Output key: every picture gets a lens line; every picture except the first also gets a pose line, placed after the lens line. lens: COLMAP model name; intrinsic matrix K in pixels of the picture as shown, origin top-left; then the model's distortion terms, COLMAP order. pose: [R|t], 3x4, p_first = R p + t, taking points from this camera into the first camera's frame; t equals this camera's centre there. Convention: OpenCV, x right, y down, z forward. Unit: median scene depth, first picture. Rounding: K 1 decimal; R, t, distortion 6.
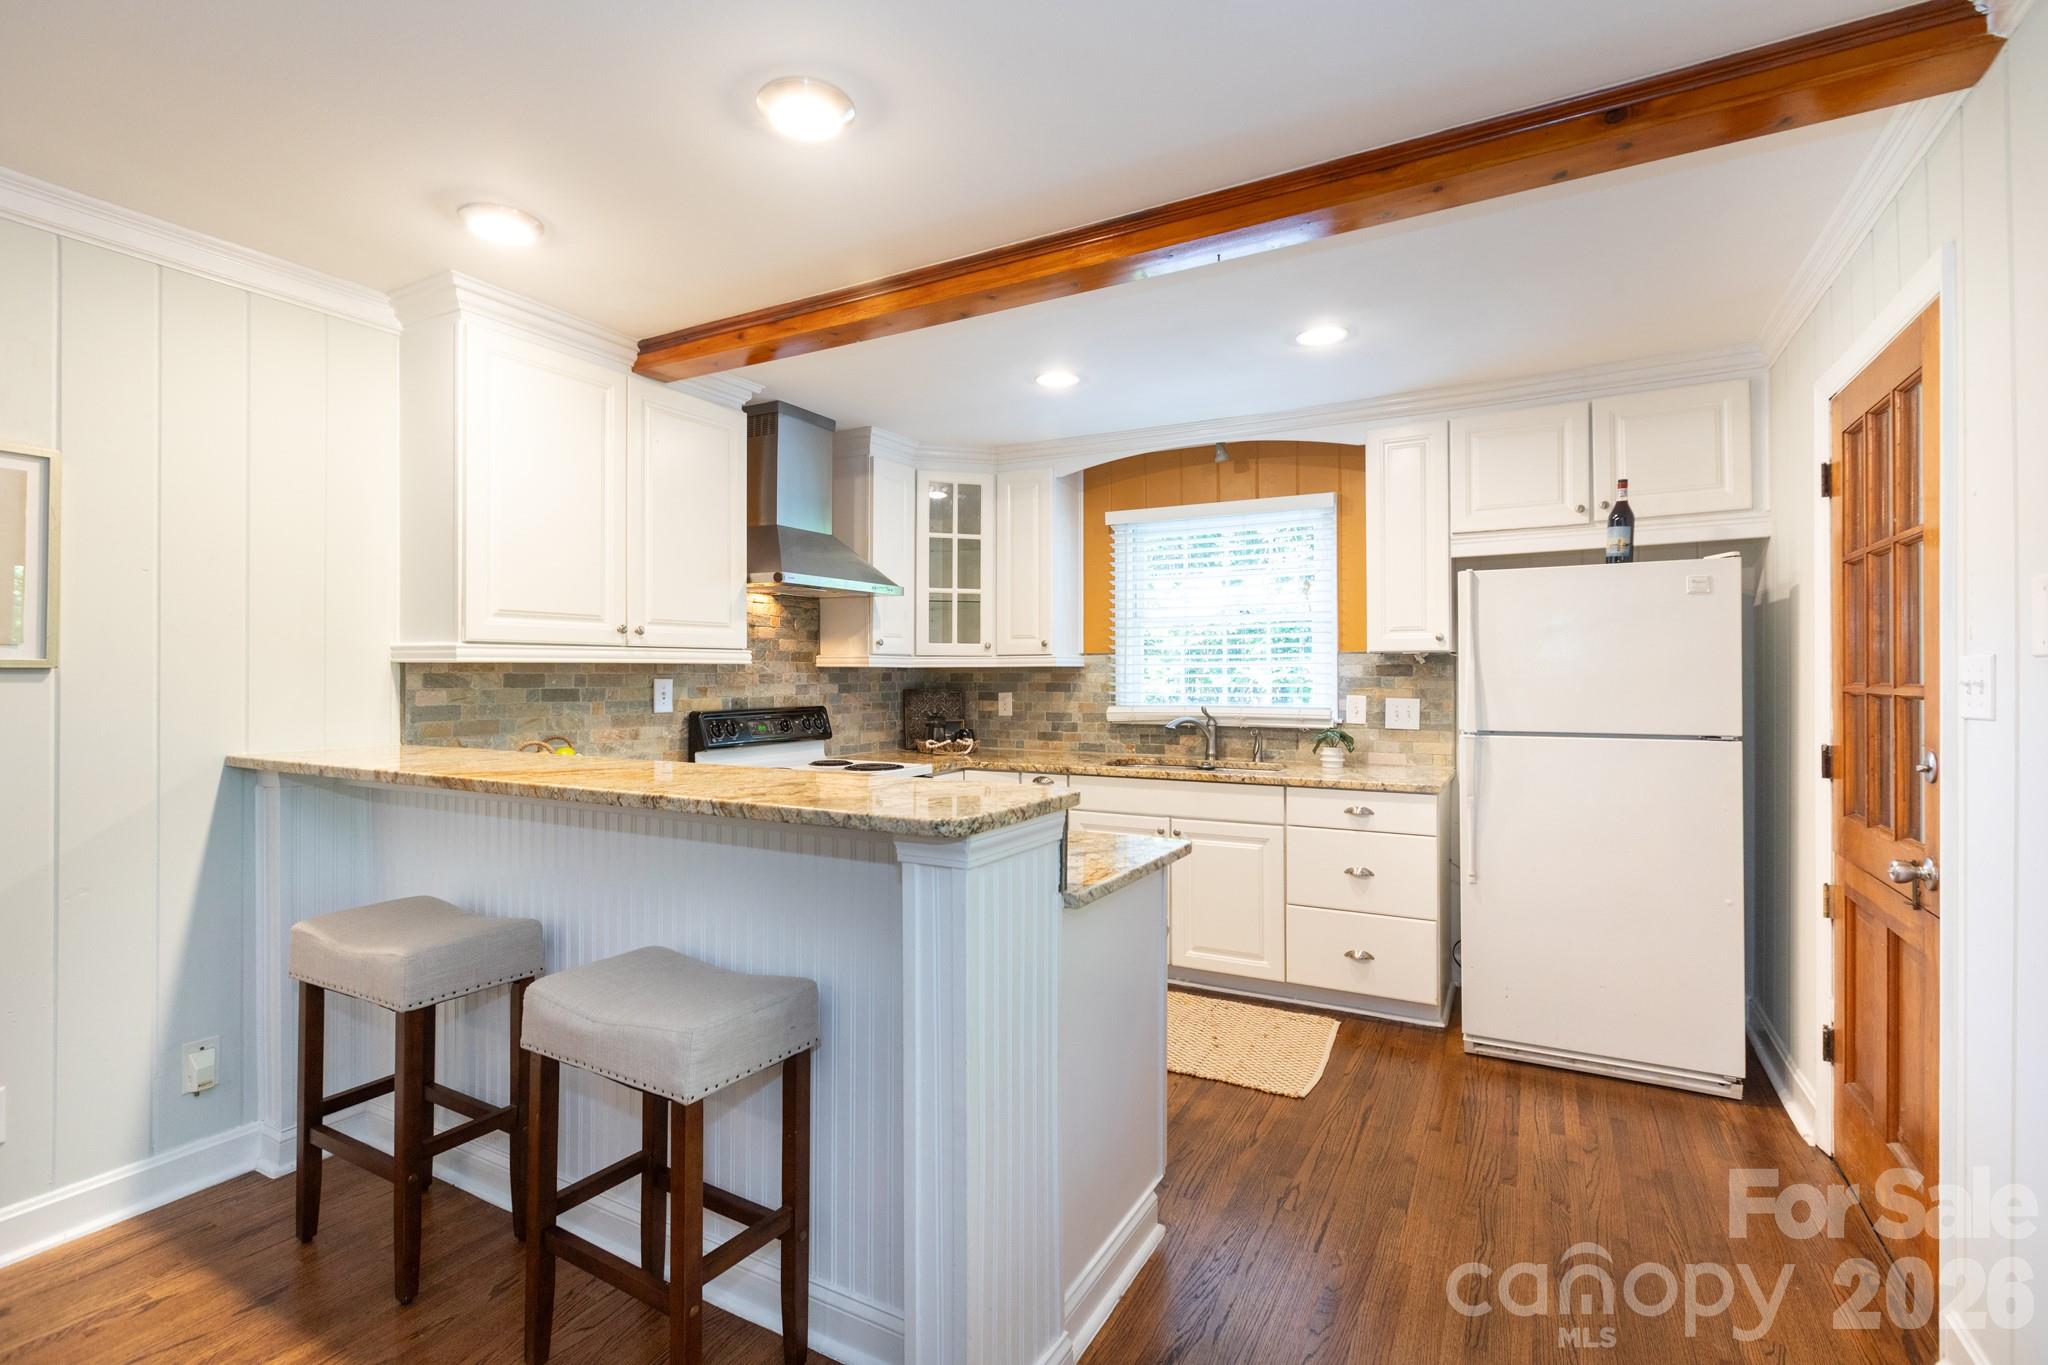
lens RADIAL K [[941.0, 0, 986.7], [0, 941.0, 677.4], [0, 0, 1]] dist [0.002850, -0.002134]
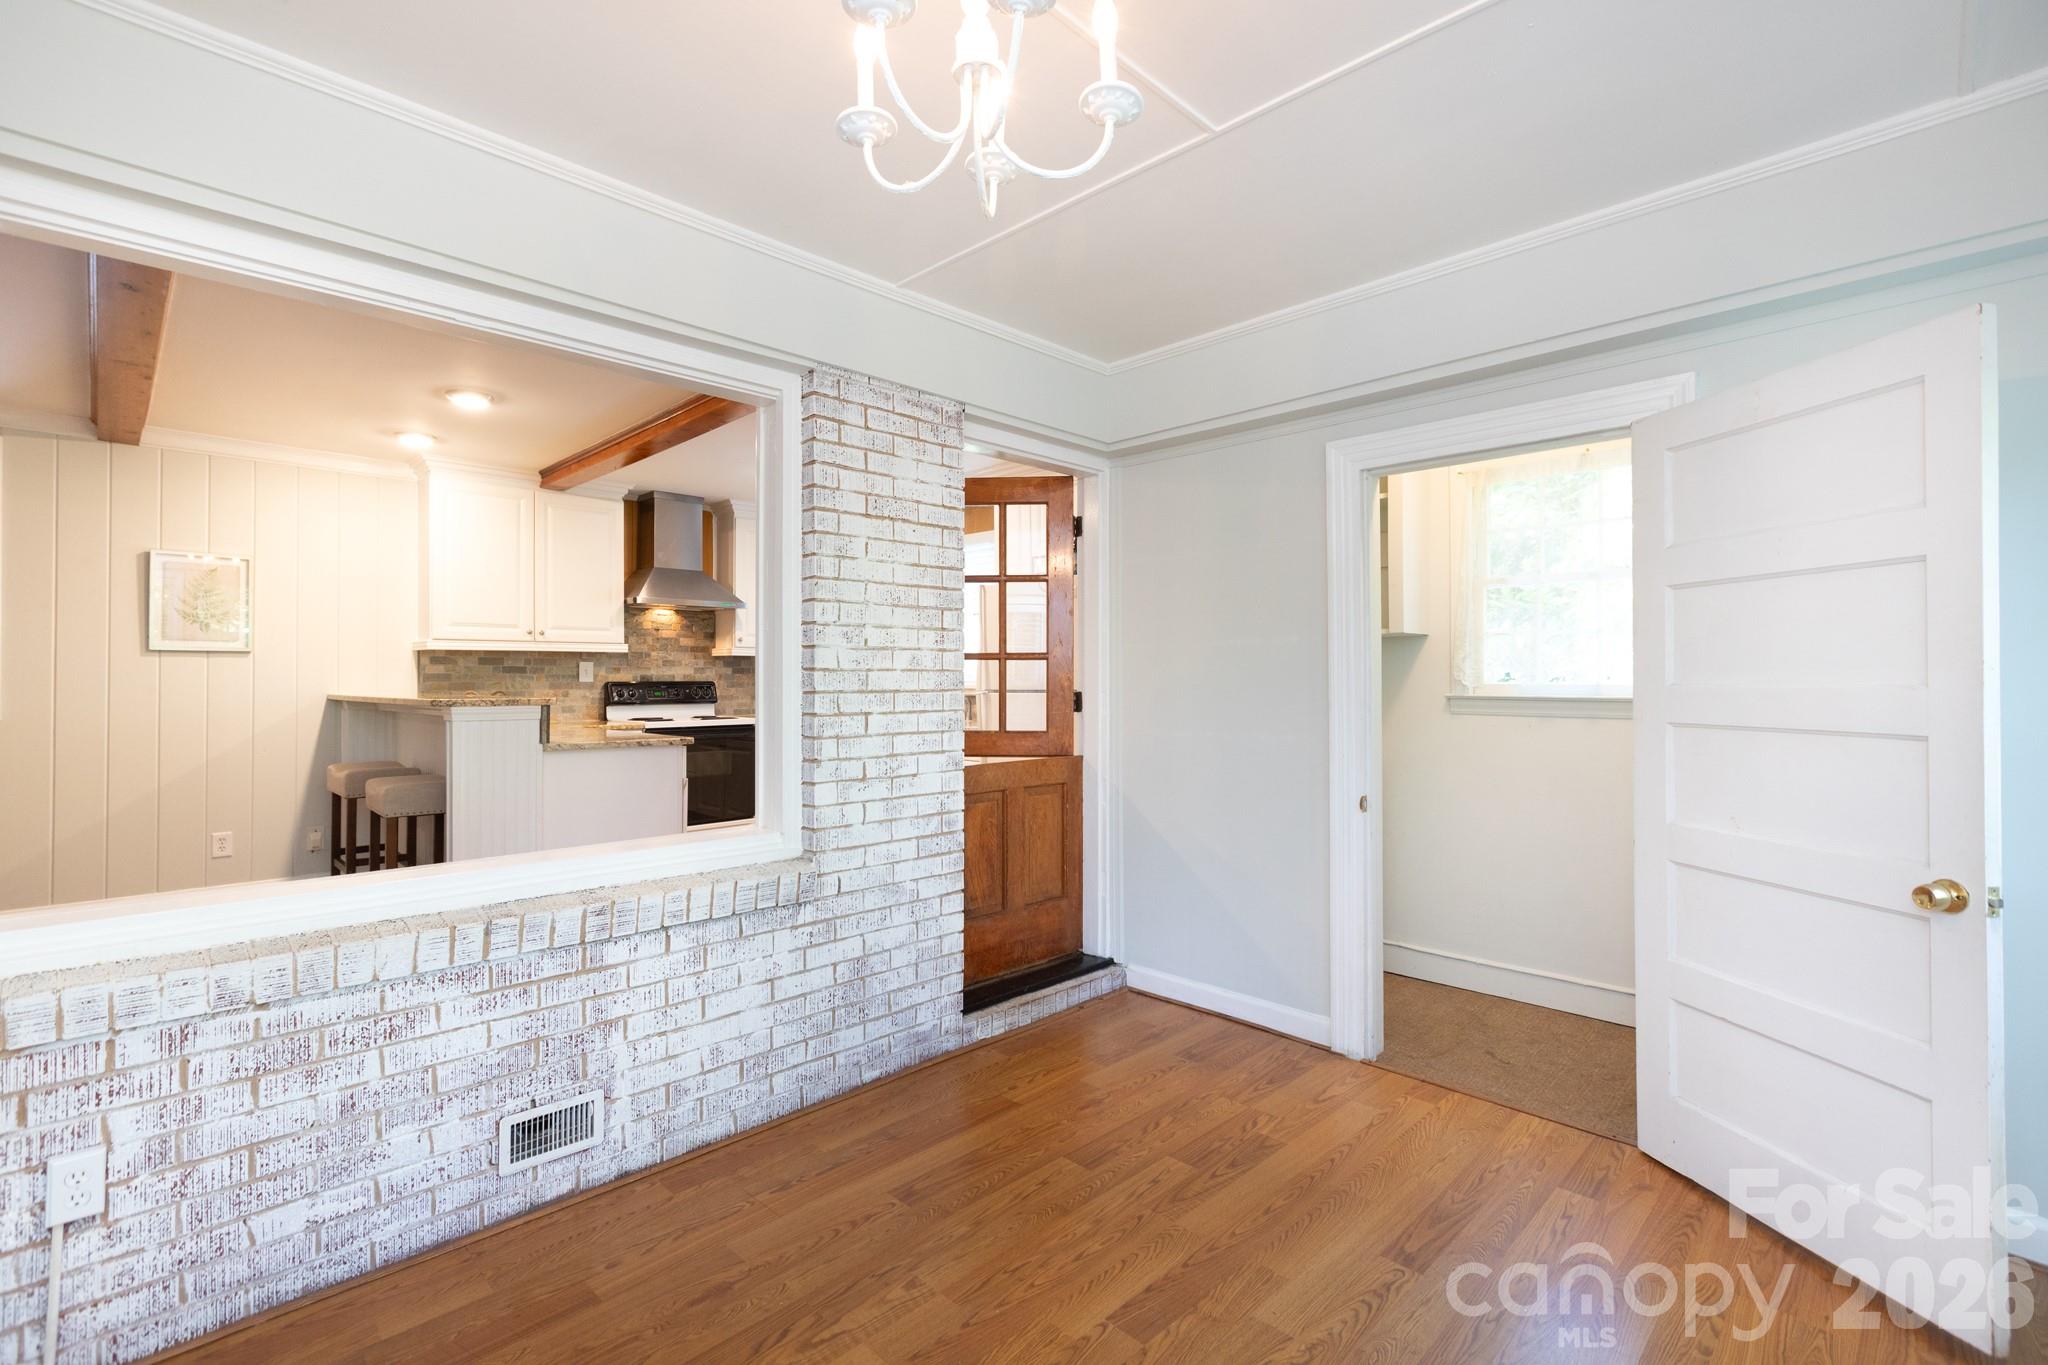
lens RADIAL K [[941.0, 0, 997.3], [0, 941.0, 672.9], [0, 0, 1]] dist [0.002850, -0.002134]
pose [[0.958915, -0.005167, -0.283648, 0.775950], [0.001980, 0.999932, -0.011522, 0.039272], [0.283688, 0.010487, 0.958859, -0.371759]]
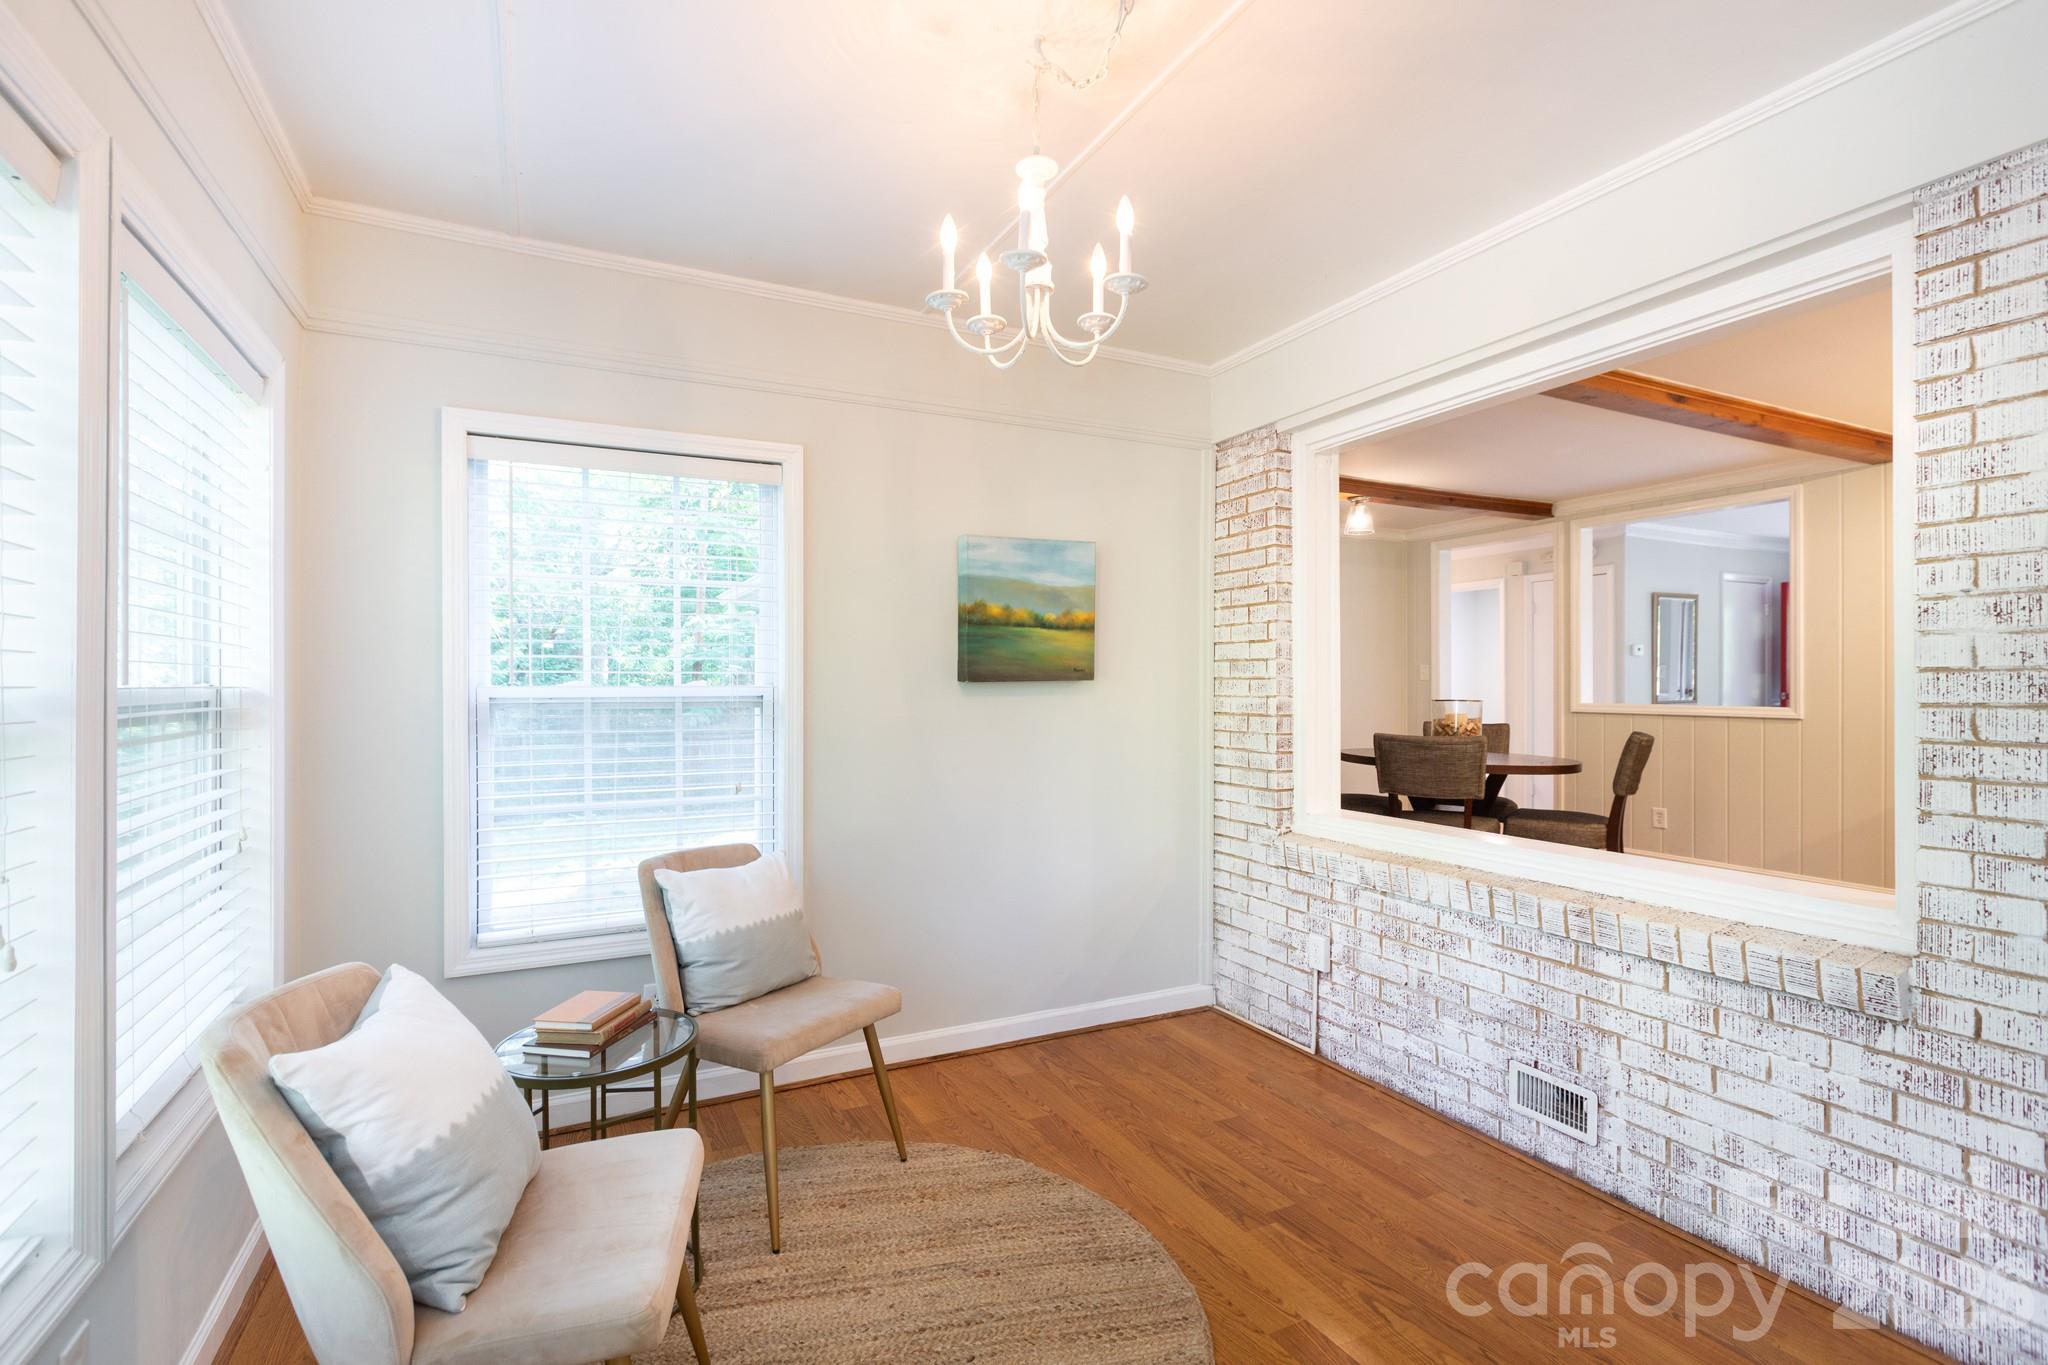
lens RADIAL K [[941.0, 0, 999.3], [0, 941.0, 685.5], [0, 0, 1]] dist [0.002850, -0.002134]
pose [[-0.557306, -0.000593, -0.830307, 1.073348], [-0.002398, 0.999997, 0.000896, 0.036524], [0.830304, 0.002490, -0.557306, 0.142002]]
